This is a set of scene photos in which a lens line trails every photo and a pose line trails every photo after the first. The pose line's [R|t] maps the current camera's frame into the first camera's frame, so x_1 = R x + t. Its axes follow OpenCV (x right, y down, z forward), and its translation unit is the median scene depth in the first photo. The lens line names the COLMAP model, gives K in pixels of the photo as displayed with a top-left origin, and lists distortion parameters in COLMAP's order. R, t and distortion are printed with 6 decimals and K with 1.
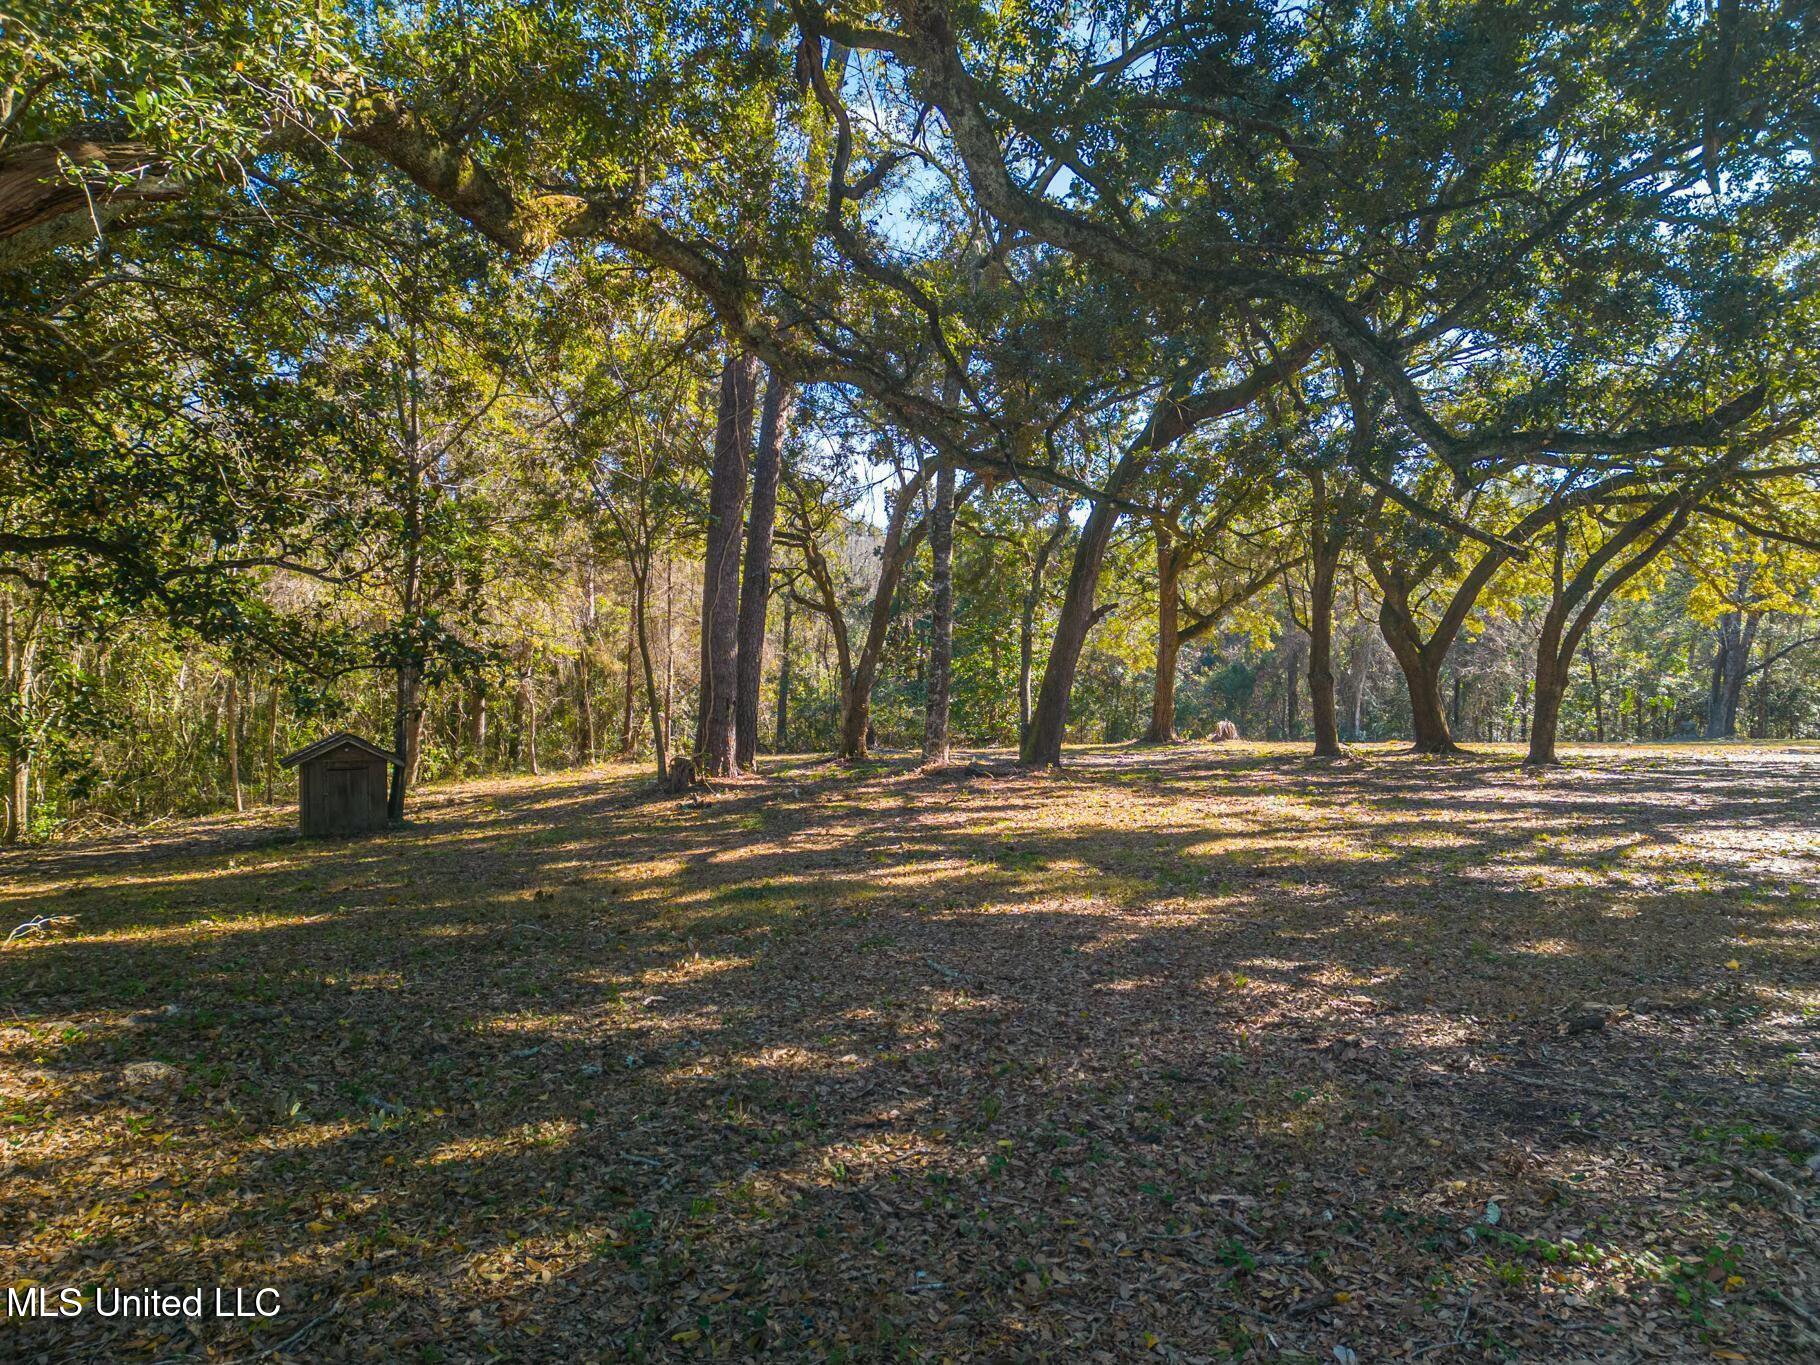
lens RADIAL K [[1273.8, 0, 910.0], [0, 1273.8, 682.5], [0, 0, 1]] dist [0.064328, -0.062953]
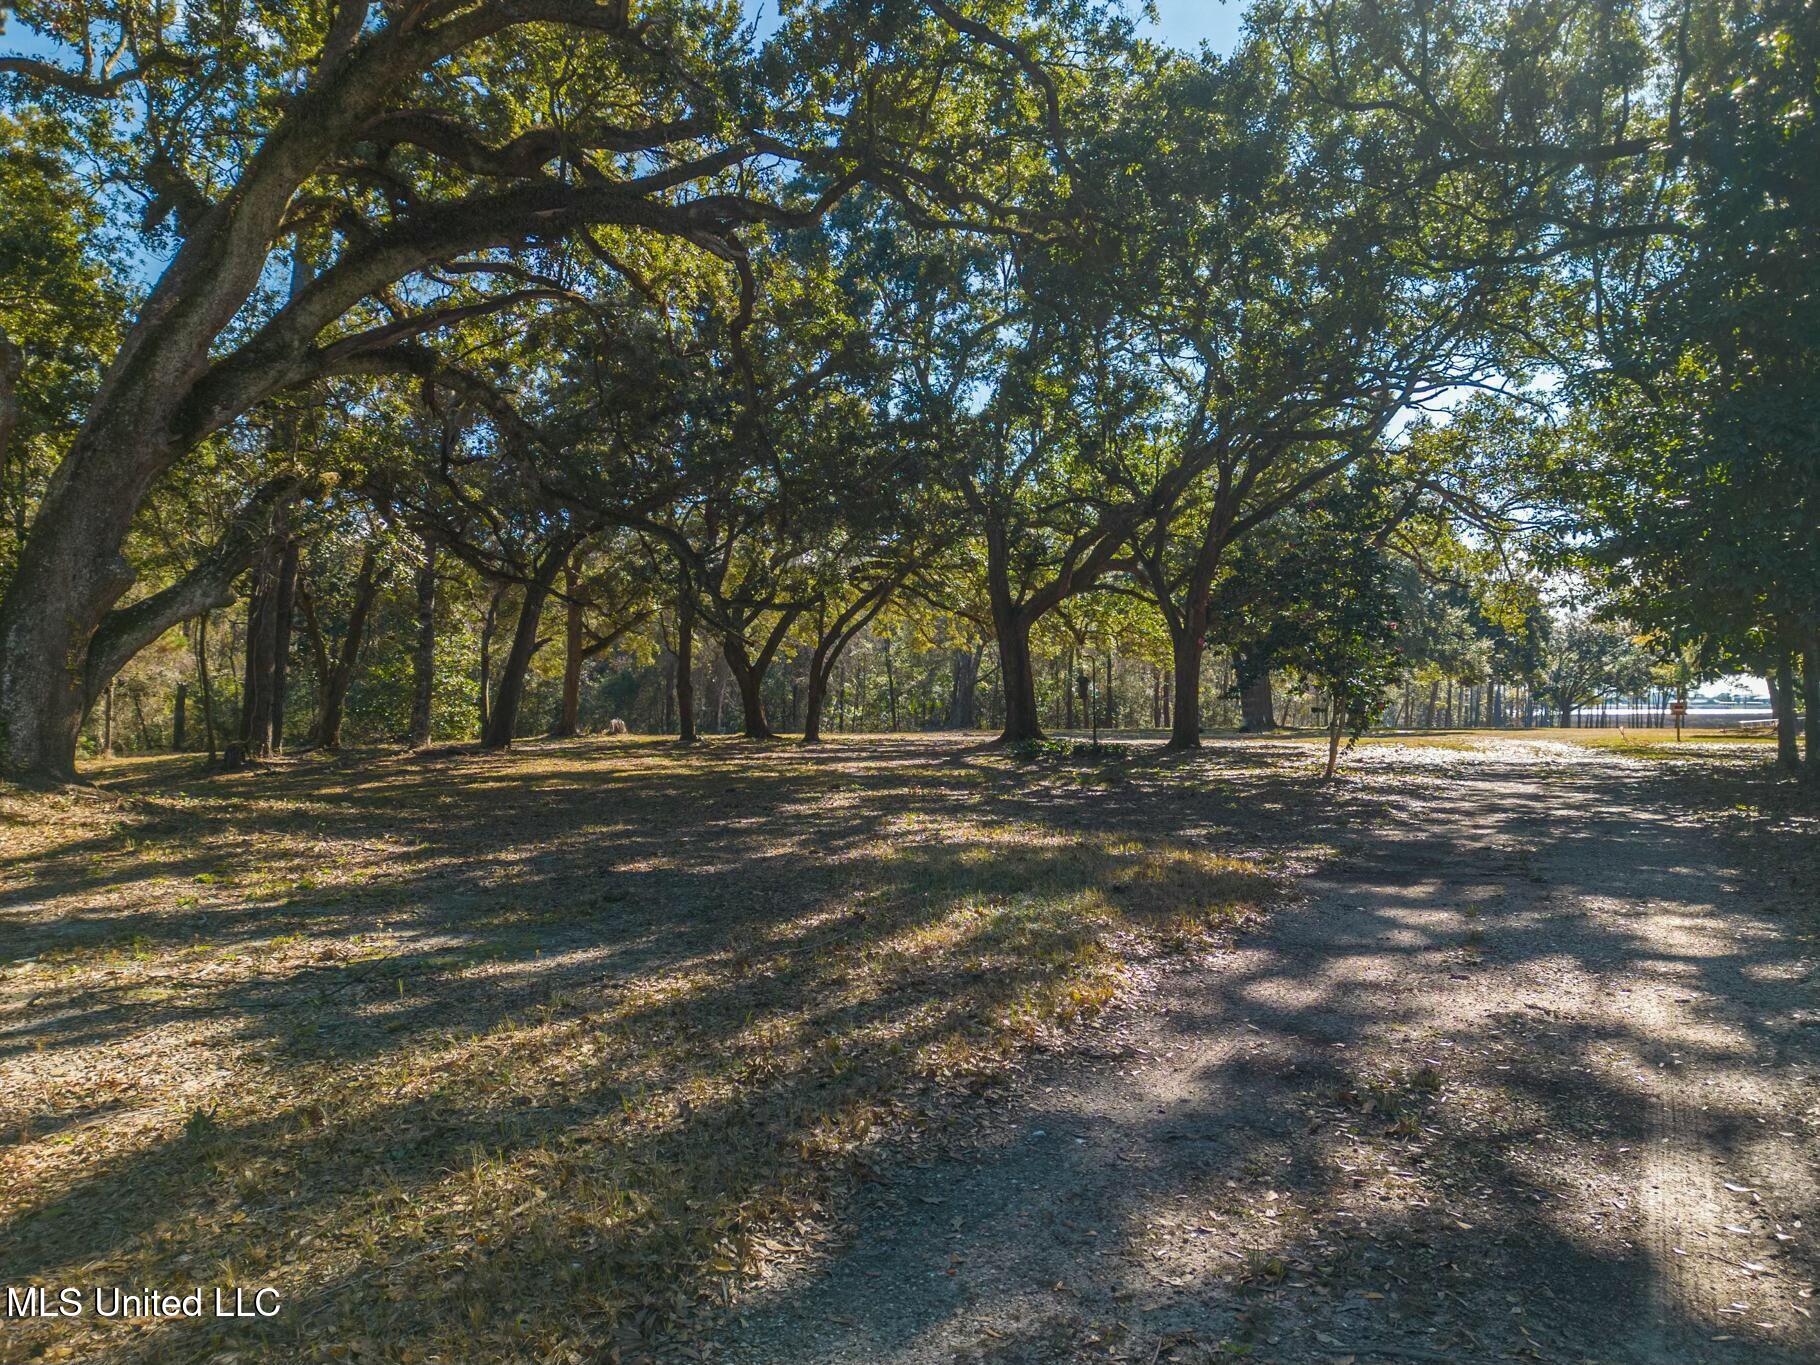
lens RADIAL K [[1273.8, 0, 910.0], [0, 1273.8, 682.5], [0, 0, 1]] dist [0.064328, -0.062953]
pose [[0.890150, 0.008915, 0.455581, -0.085729], [-0.008294, 0.999960, -0.003362, -0.005222], [-0.455593, -0.000786, 0.890188, -0.309087]]
